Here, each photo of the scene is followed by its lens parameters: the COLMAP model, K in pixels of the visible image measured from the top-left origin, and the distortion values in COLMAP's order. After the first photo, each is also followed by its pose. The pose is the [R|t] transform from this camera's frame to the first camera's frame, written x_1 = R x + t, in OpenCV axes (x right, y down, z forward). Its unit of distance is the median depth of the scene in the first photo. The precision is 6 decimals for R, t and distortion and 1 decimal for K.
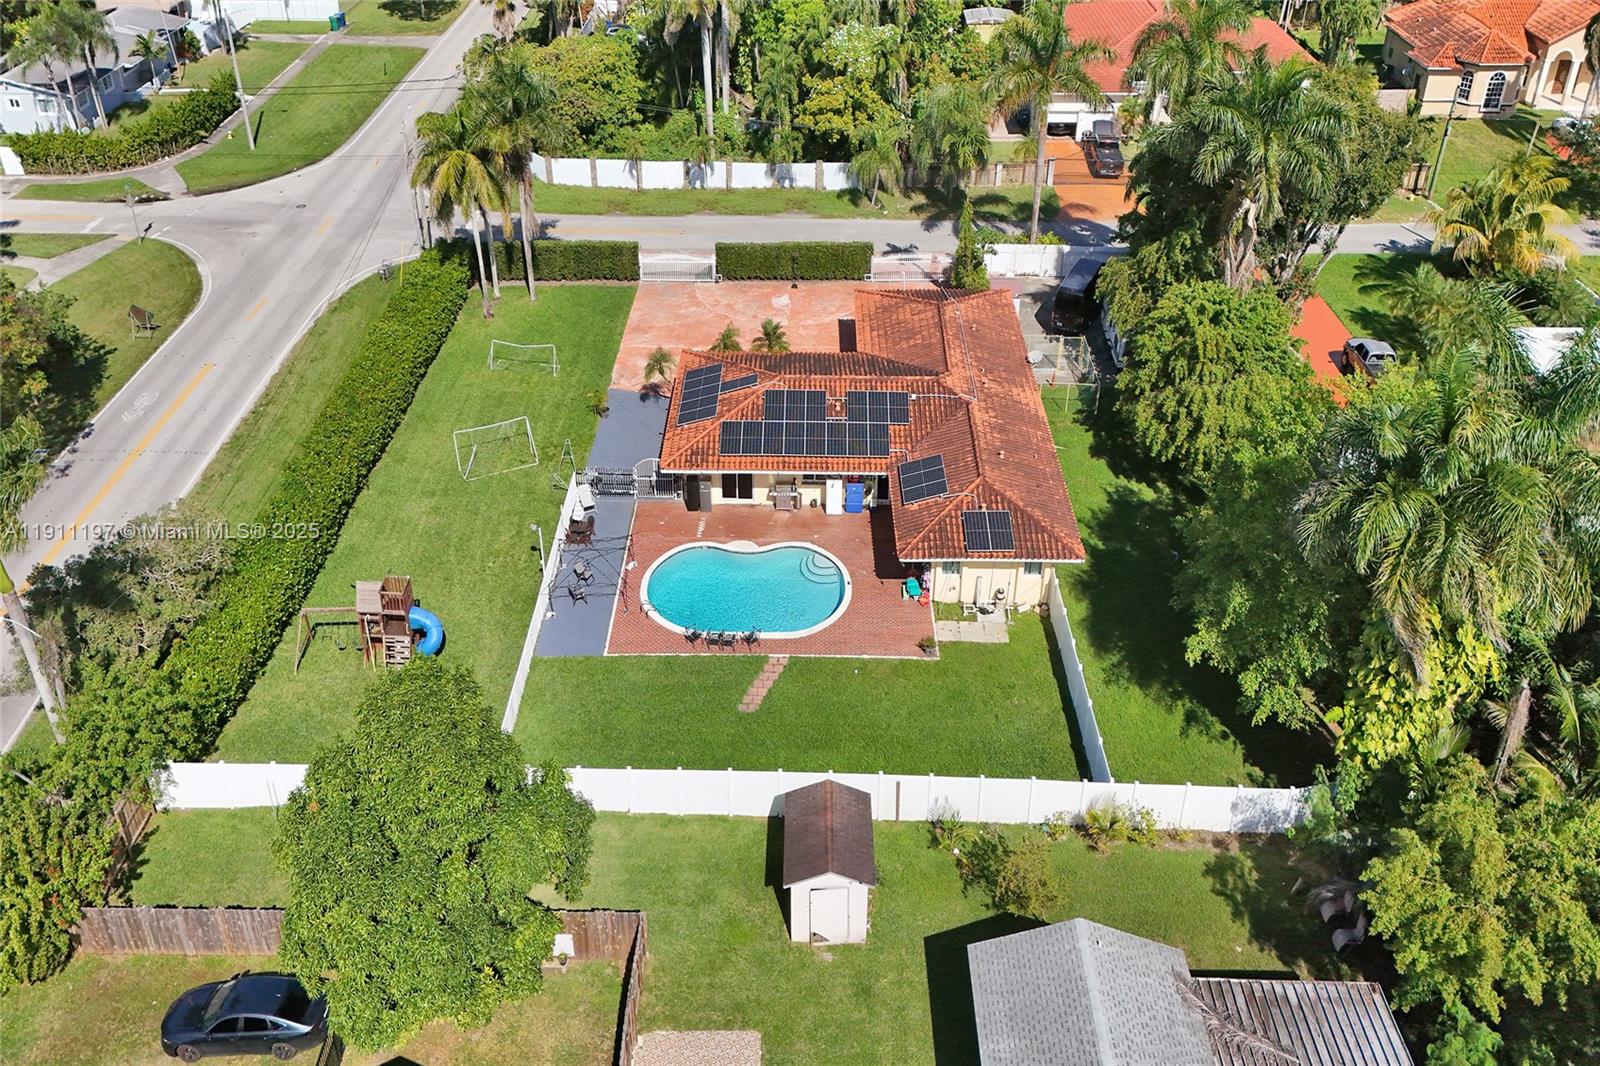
lens RADIAL K [[1130.1, 0, 837.7], [0, 1130.1, 506.4], [0, 0, 1]] dist [0.063011, -0.004727]
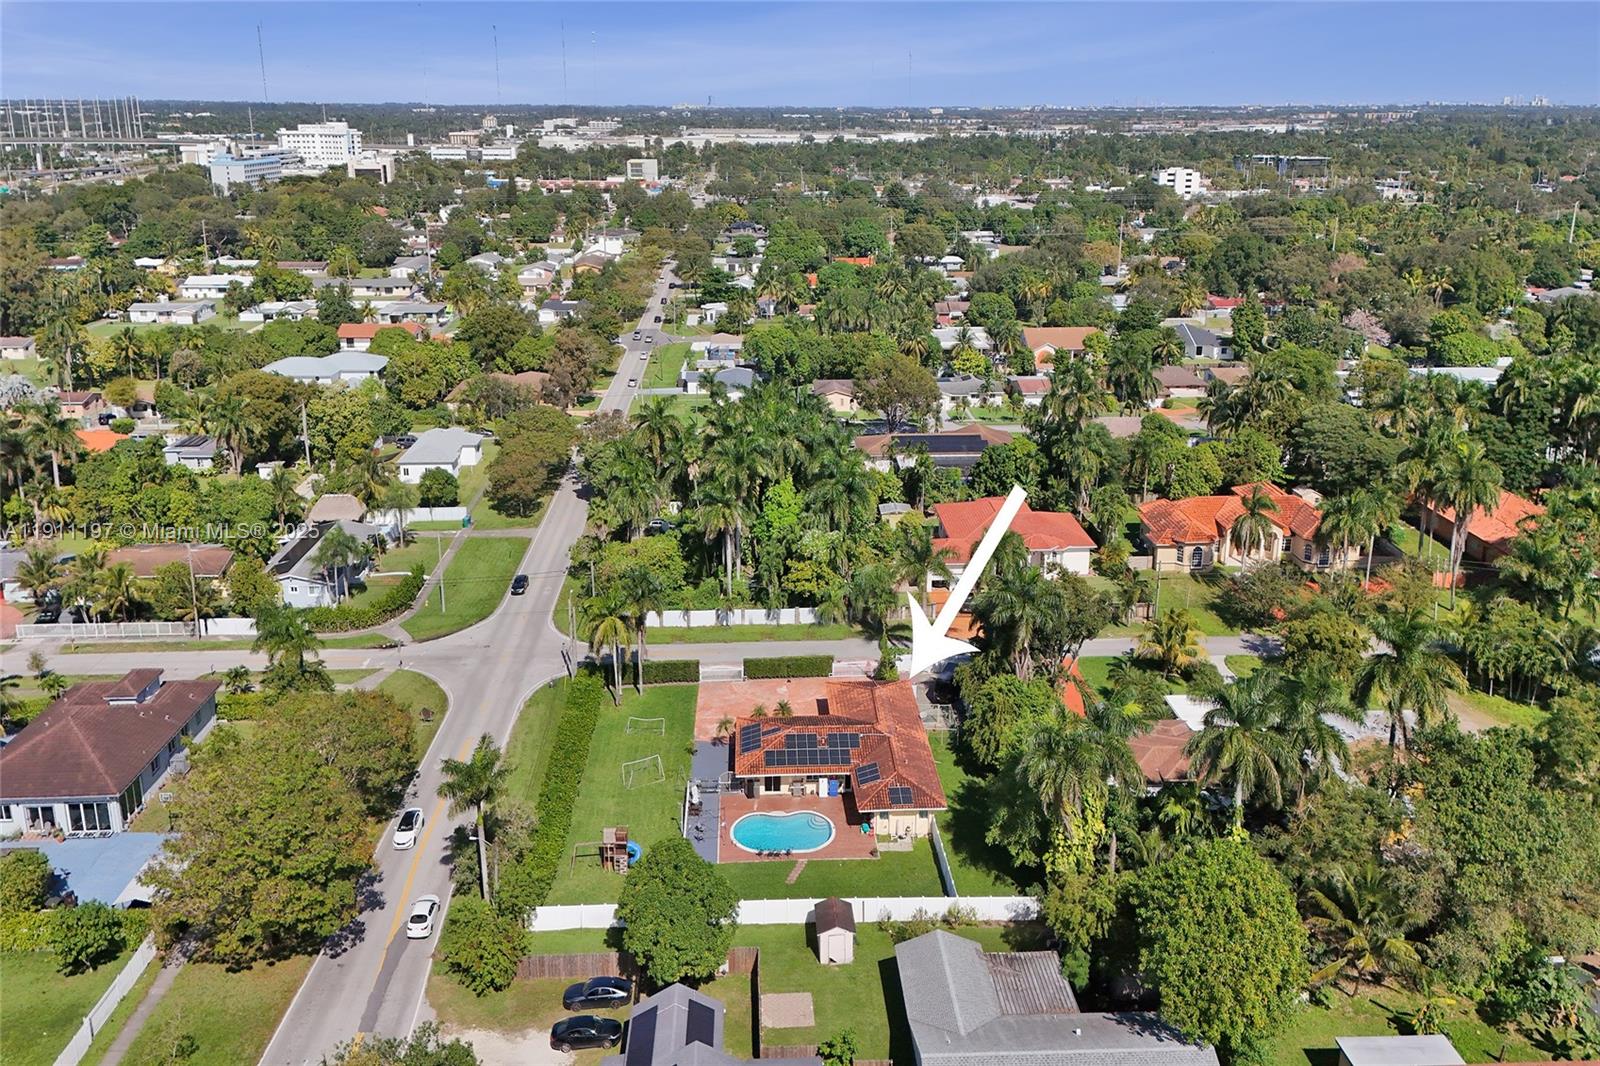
lens RADIAL K [[1130.1, 0, 837.7], [0, 1130.1, 506.4], [0, 0, 1]] dist [0.063011, -0.004727]
pose [[0.998066, -0.017414, 0.059667, -0.075483], [0.036551, 0.940869, -0.336793, 0.170350], [-0.050274, 0.338322, 0.939686, -0.880660]]
